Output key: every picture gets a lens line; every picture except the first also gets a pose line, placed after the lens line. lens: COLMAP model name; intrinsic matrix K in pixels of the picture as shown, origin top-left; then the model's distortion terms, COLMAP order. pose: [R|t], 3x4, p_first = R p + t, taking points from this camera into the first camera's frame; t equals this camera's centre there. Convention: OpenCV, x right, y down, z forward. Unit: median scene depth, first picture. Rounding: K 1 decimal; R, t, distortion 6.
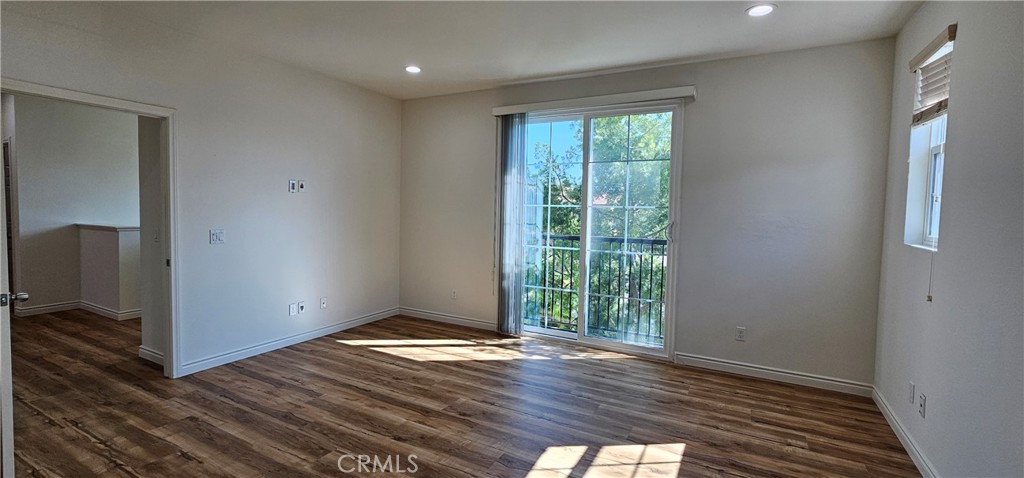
lens RADIAL K [[434.0, 0, 509.1], [0, 434.0, 230.5], [0, 0, 1]] dist [-0.002835, 0.000104]
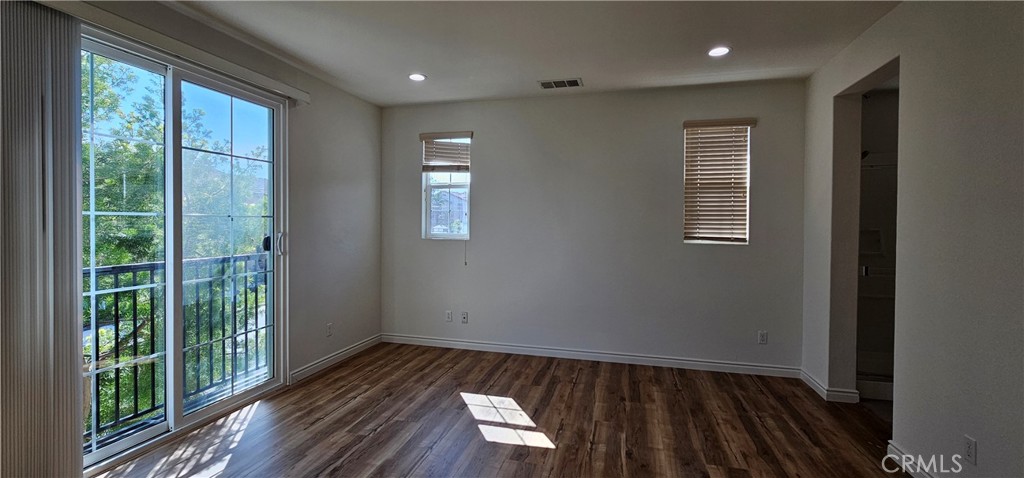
lens RADIAL K [[434.0, 0, 509.1], [0, 434.0, 230.5], [0, 0, 1]] dist [-0.002835, 0.000104]
pose [[-0.224202, -0.036668, 0.973853, -0.746856], [0.037045, 0.998249, 0.046116, -0.058246], [-0.973838, 0.046416, -0.222451, 0.903488]]
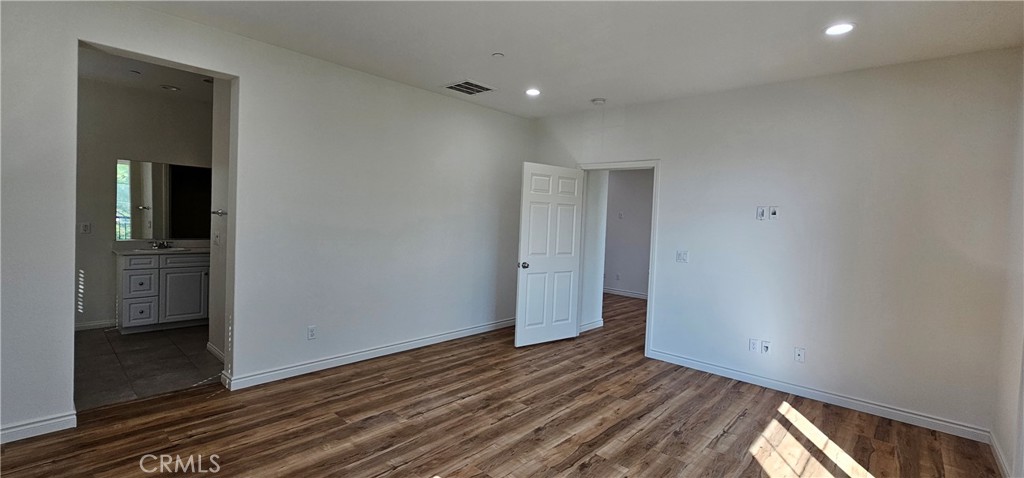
lens RADIAL K [[434.0, 0, 509.1], [0, 434.0, 230.5], [0, 0, 1]] dist [-0.002835, 0.000104]
pose [[-0.229050, -0.003700, -0.973408, 0.687620], [-0.094560, 0.995348, 0.018468, -0.039476], [0.968811, 0.096276, -0.228334, 0.898062]]
